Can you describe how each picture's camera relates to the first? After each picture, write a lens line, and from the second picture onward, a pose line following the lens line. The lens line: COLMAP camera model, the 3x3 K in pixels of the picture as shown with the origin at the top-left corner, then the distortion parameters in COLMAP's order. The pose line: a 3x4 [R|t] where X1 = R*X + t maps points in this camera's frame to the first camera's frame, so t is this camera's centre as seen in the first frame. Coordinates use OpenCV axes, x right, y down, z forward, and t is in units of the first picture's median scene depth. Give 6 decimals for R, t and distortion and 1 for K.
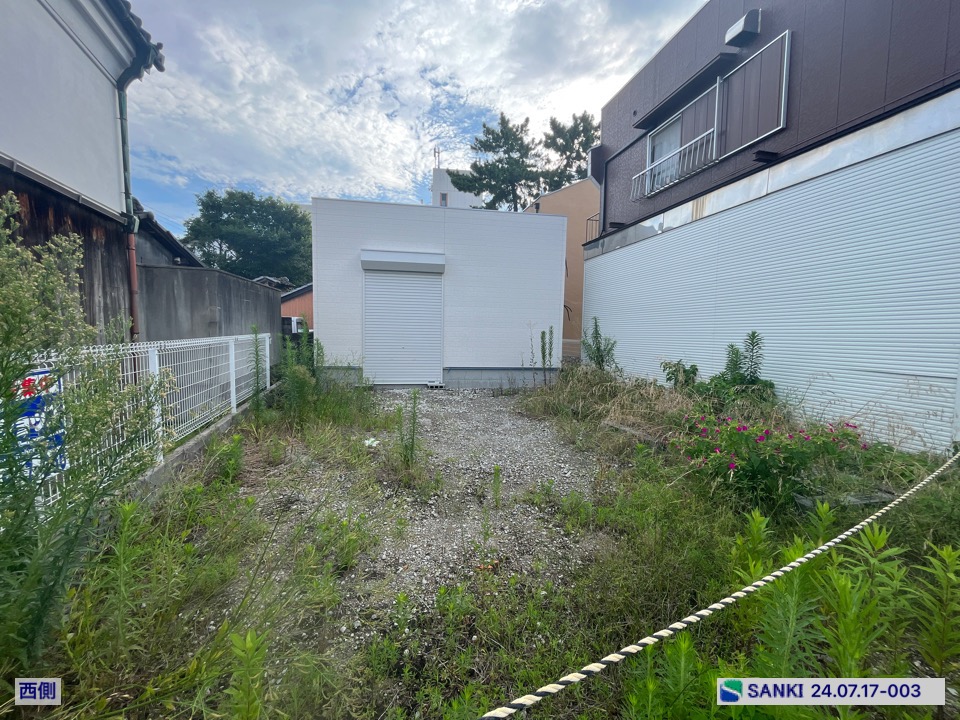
lens RADIAL K [[386.6, 0, 475.8], [0, 386.6, 361.2], [0, 0, 1]] dist [-0.002257, -0.000330]
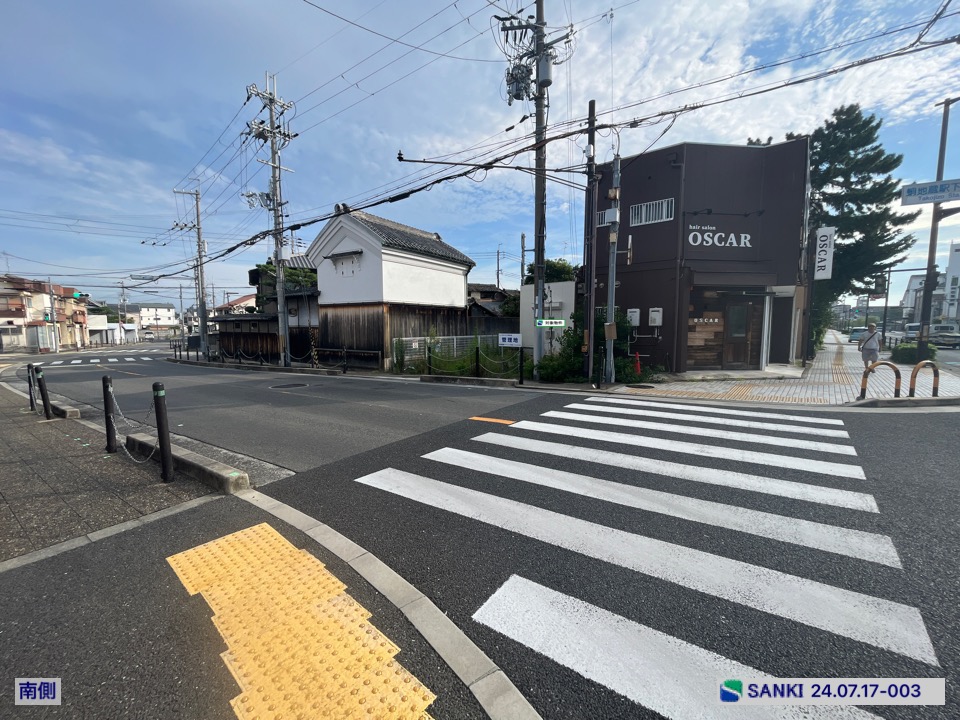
lens RADIAL K [[386.6, 0, 475.8], [0, 386.6, 361.2], [0, 0, 1]] dist [-0.002257, -0.000330]
pose [[0.610489, 0.051961, -0.790318, 1.499085], [-0.056243, 0.998171, 0.022182, 0.067738], [0.790025, 0.030908, 0.612295, -0.869695]]
